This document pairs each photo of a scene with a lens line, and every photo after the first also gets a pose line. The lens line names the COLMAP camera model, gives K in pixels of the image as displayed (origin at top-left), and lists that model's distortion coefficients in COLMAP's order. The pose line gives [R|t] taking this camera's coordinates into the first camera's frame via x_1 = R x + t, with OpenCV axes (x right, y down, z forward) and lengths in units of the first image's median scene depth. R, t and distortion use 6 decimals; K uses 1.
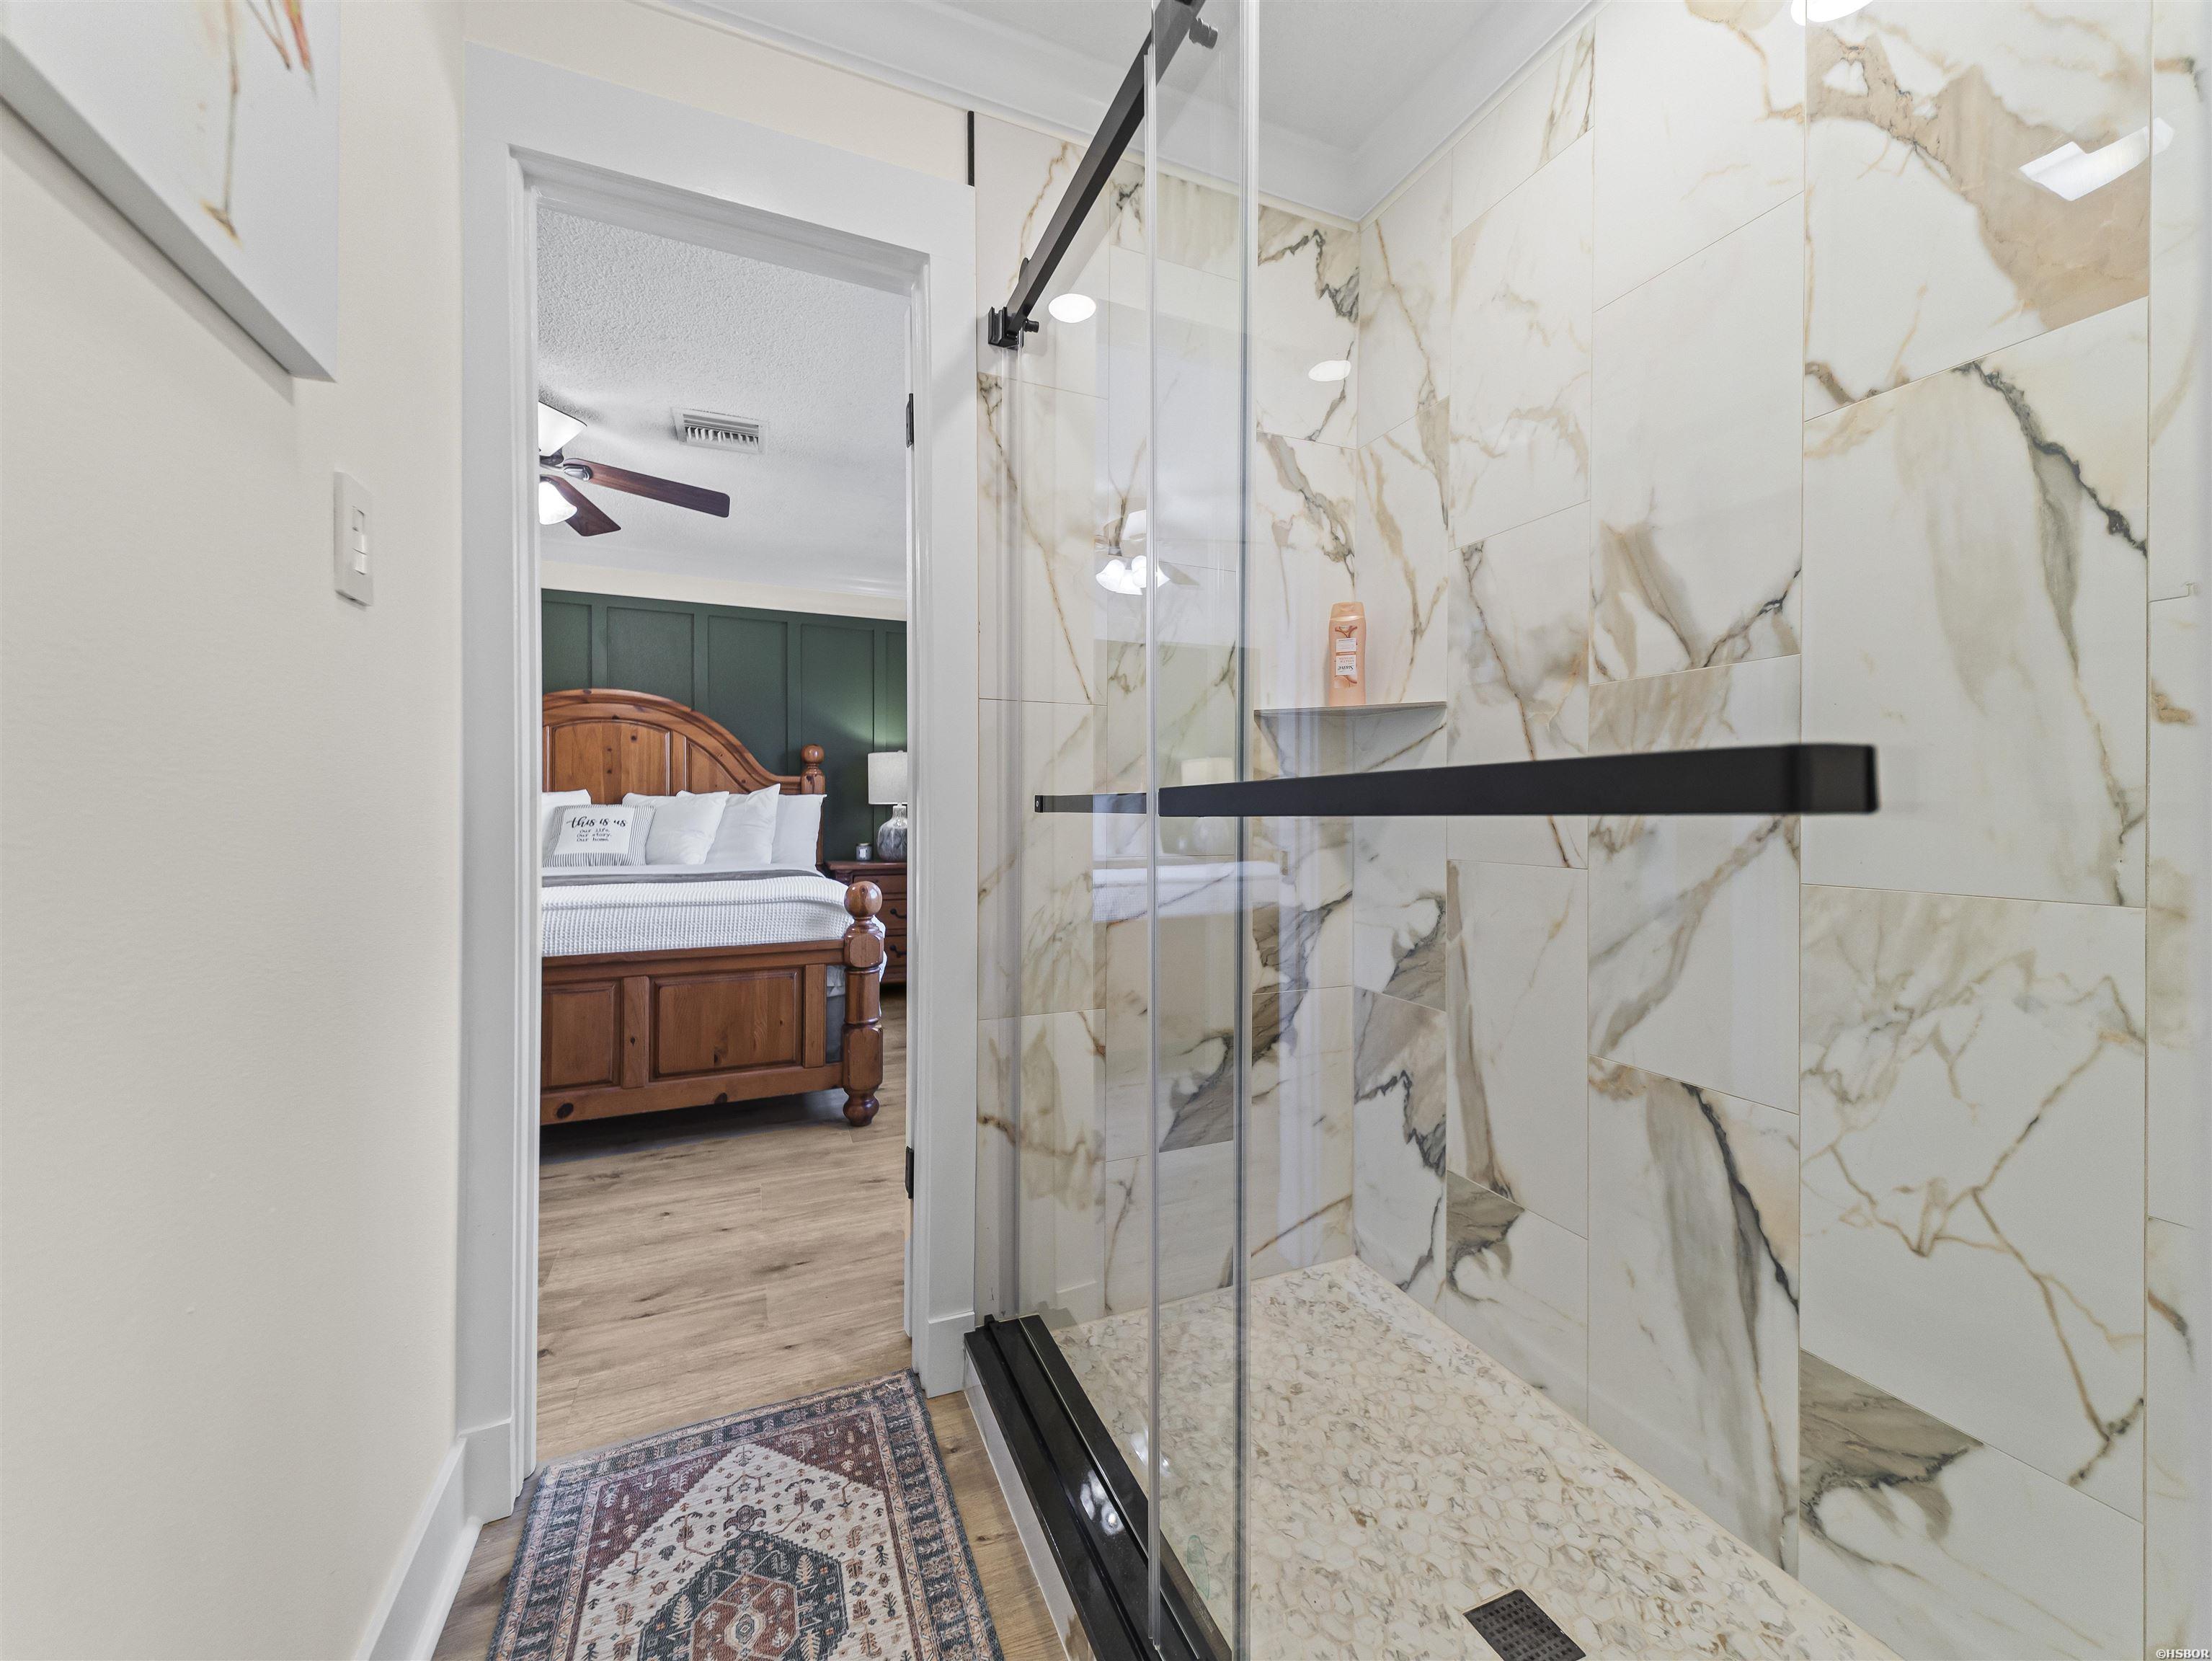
lens RADIAL K [[855.3, 0, 1120.1], [0, 855.3, 812.3], [0, 0, 1]] dist [0.026700, -0.008452]
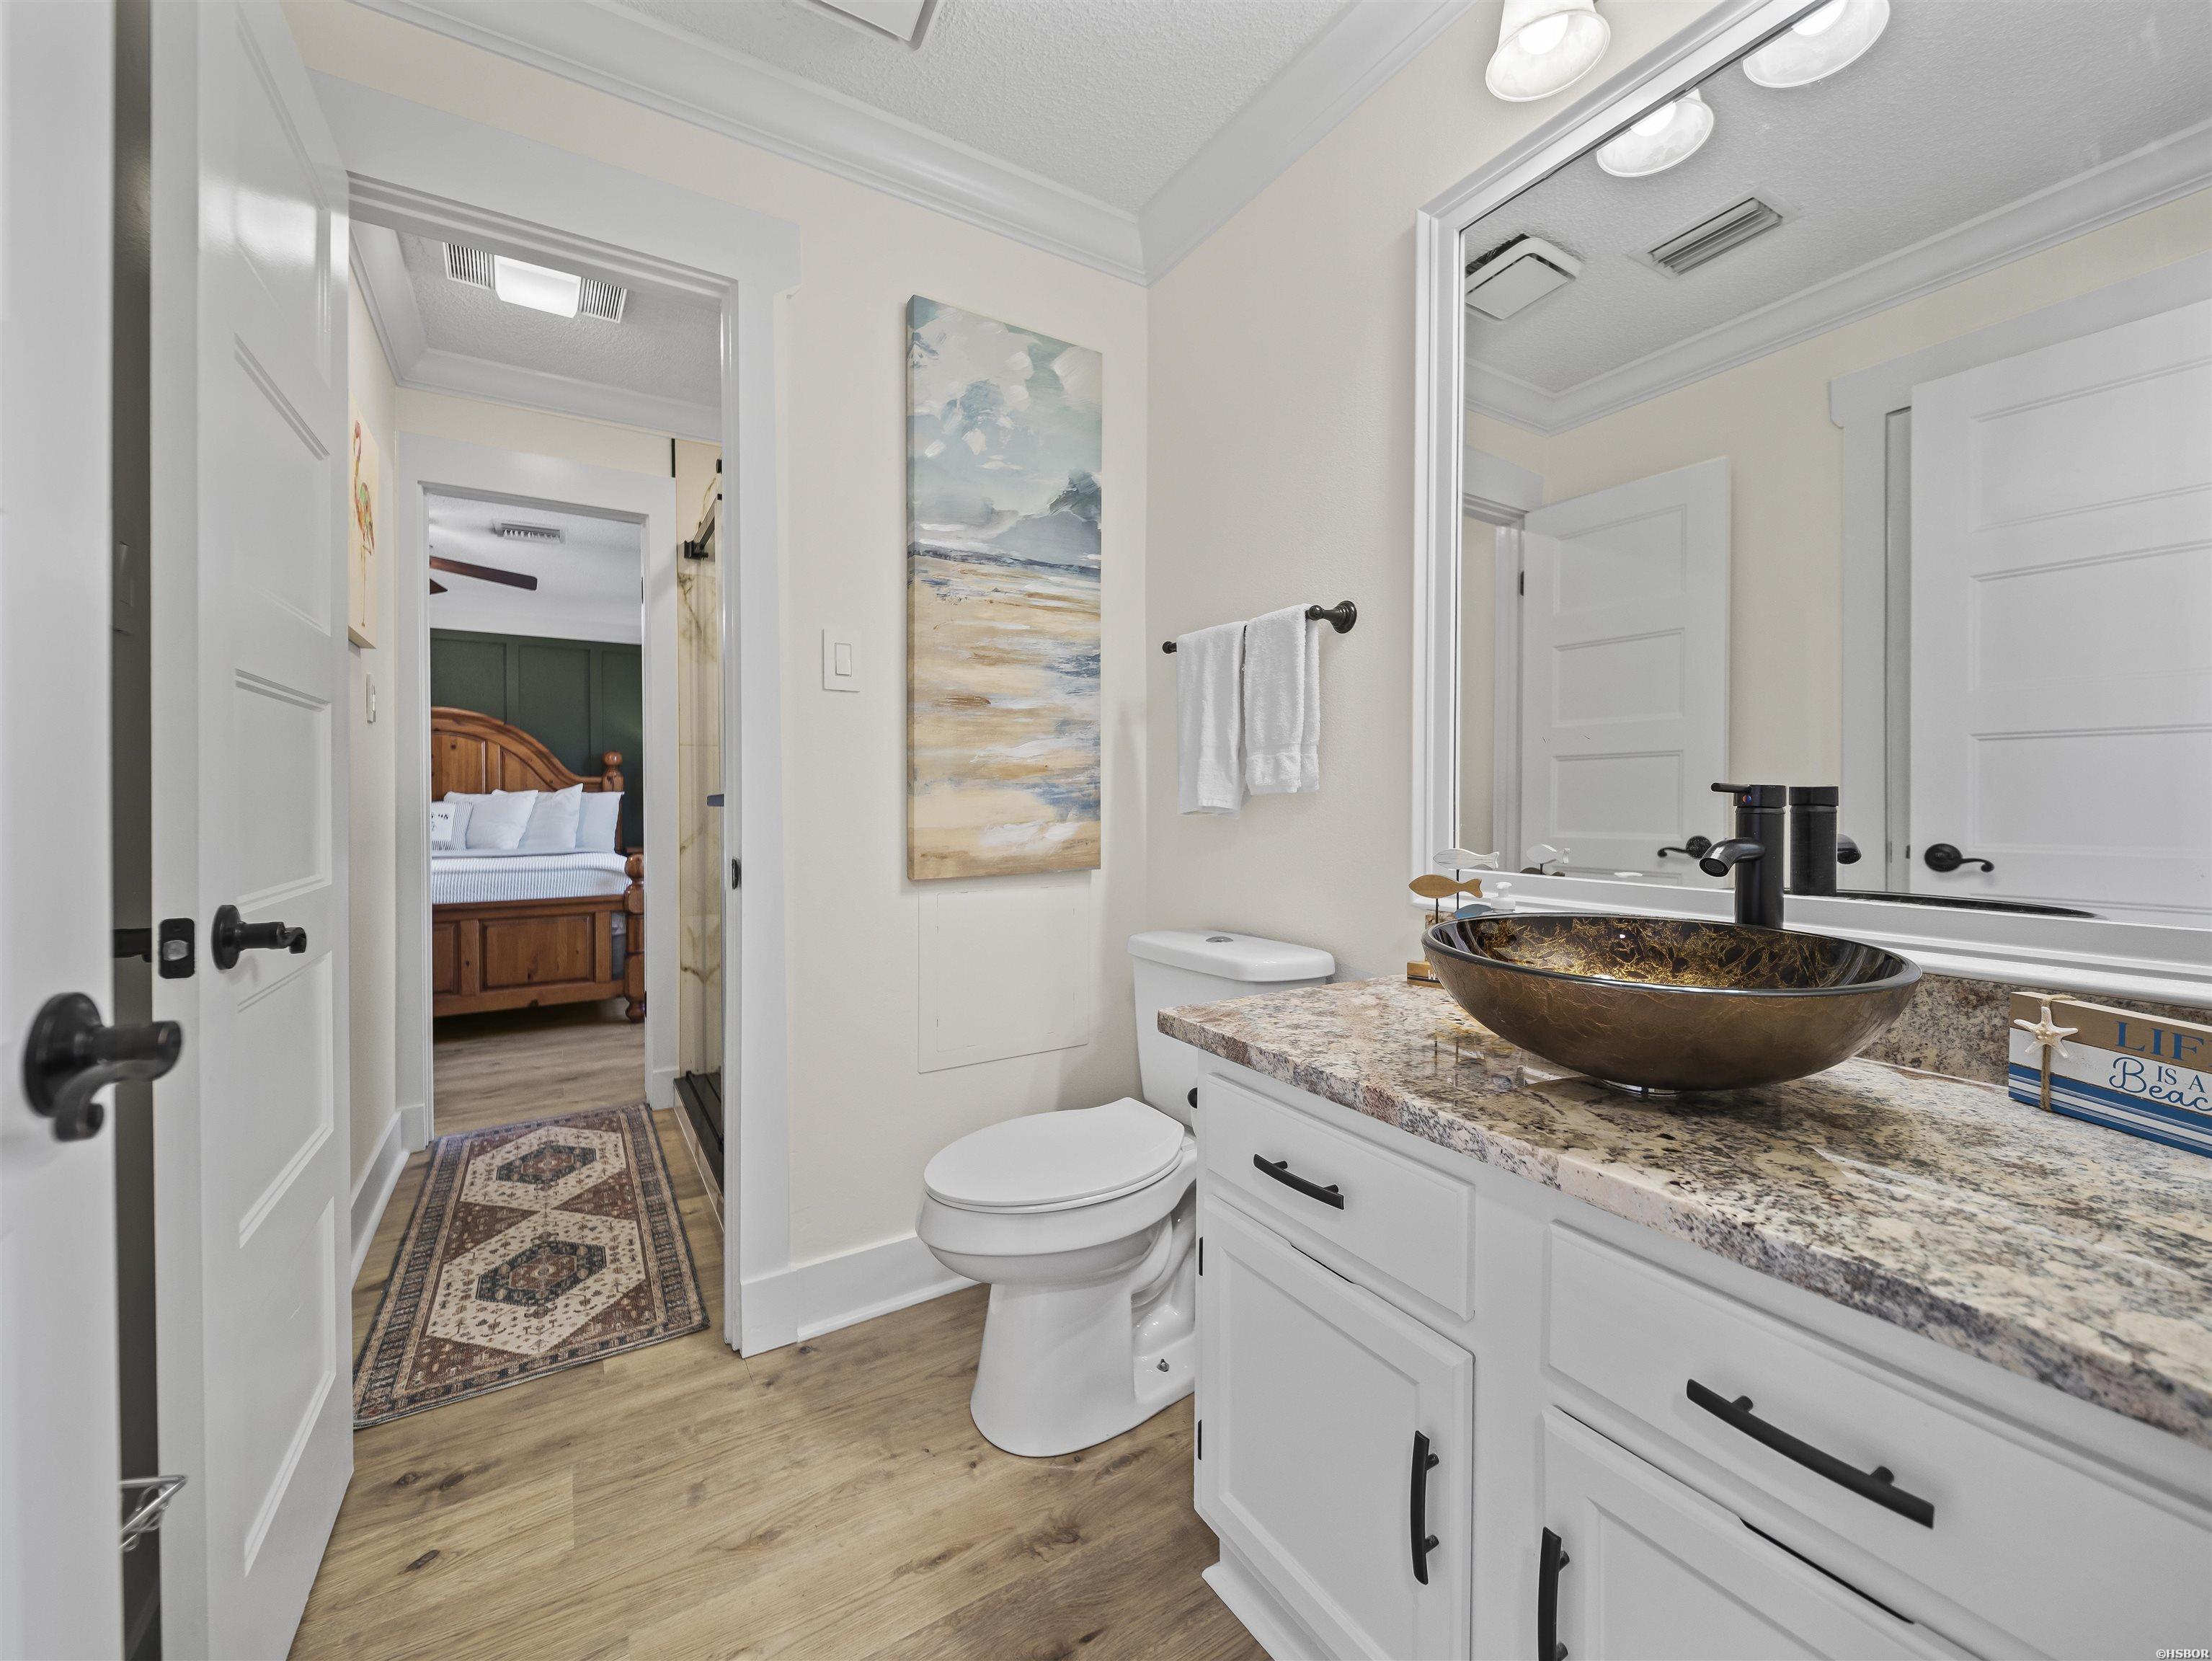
lens RADIAL K [[855.3, 0, 1084.0], [0, 855.3, 806.6], [0, 0, 1]] dist [0.026700, -0.008452]
pose [[0.990803, -0.006467, 0.135157, 0.246293], [0.006104, 0.999977, 0.003100, 0.000847], [-0.135174, -0.002246, 0.990819, -0.534741]]
